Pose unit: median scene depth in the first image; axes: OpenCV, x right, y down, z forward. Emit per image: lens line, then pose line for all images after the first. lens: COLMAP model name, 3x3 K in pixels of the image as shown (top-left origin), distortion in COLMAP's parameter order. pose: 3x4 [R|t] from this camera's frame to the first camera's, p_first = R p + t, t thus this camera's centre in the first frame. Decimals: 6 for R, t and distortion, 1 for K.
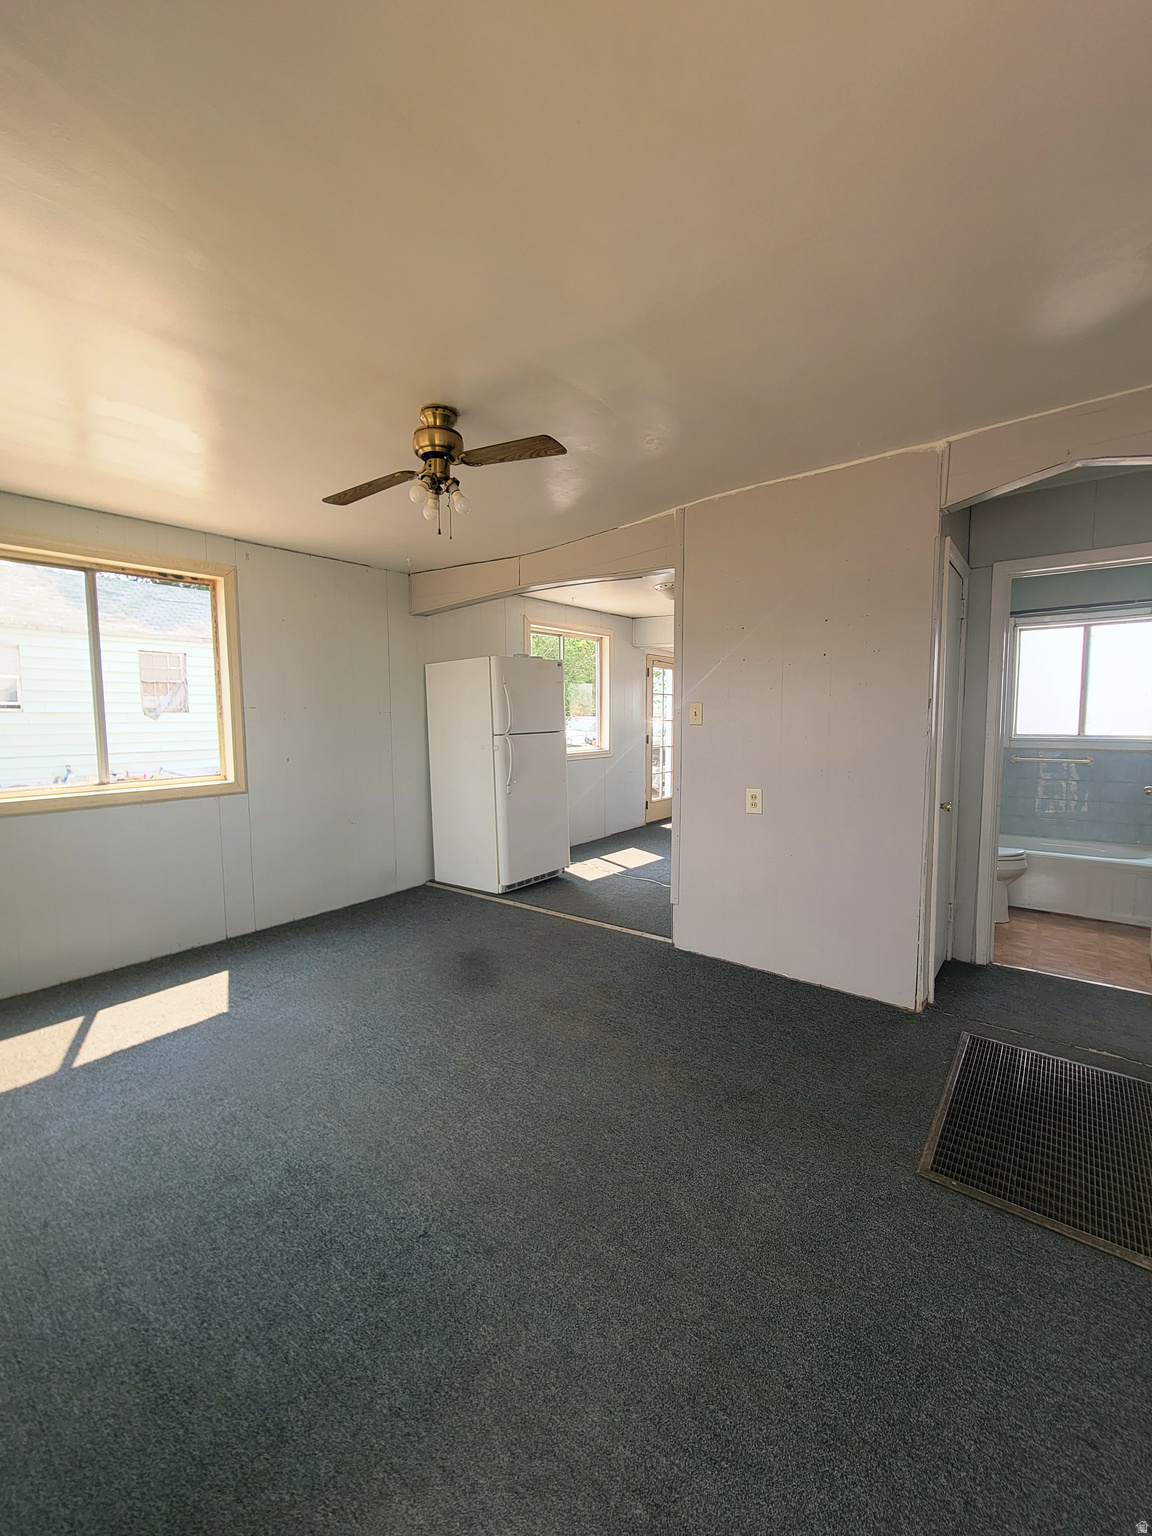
lens RADIAL K [[629.2, 0, 573.4], [0, 629.2, 762.7], [0, 0, 1]] dist [-0.005746, 0.003378]
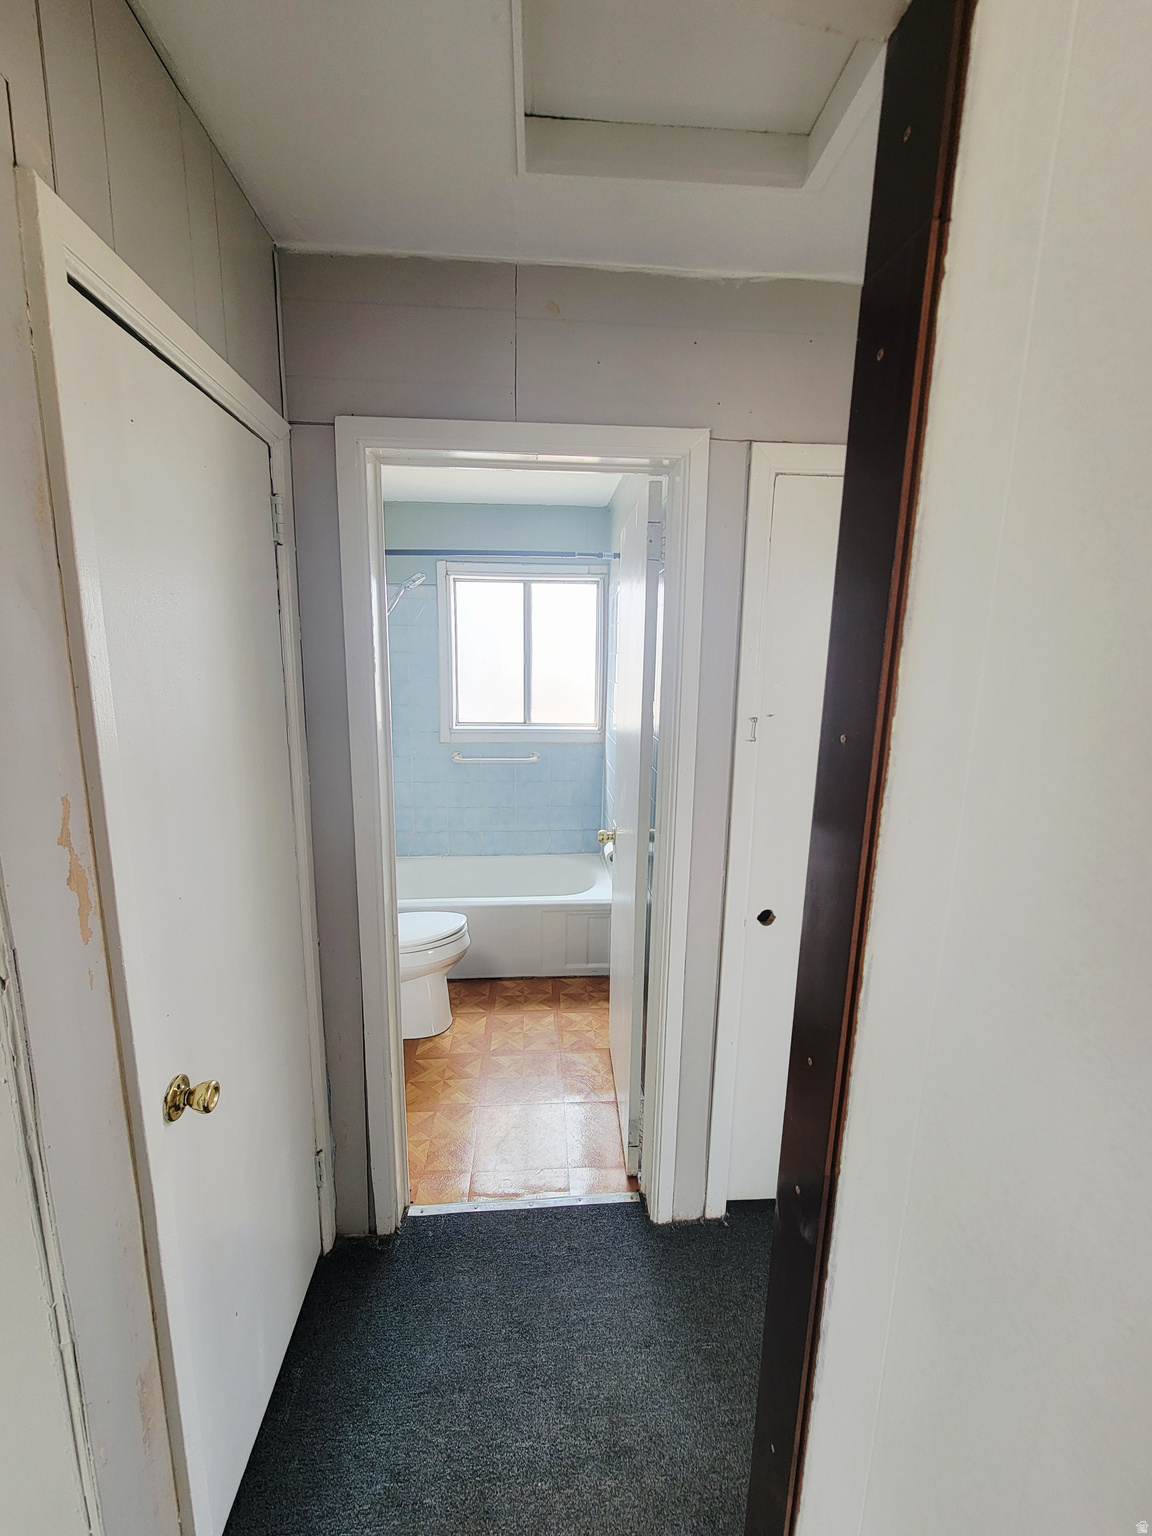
lens RADIAL K [[629.2, 0, 571.8], [0, 629.2, 768.8], [0, 0, 1]] dist [-0.005746, 0.003378]
pose [[0.737474, -0.101508, 0.667703, 0.353961], [0.031752, 0.992759, 0.115855, -0.086887], [-0.674628, -0.064239, 0.735357, 0.420694]]
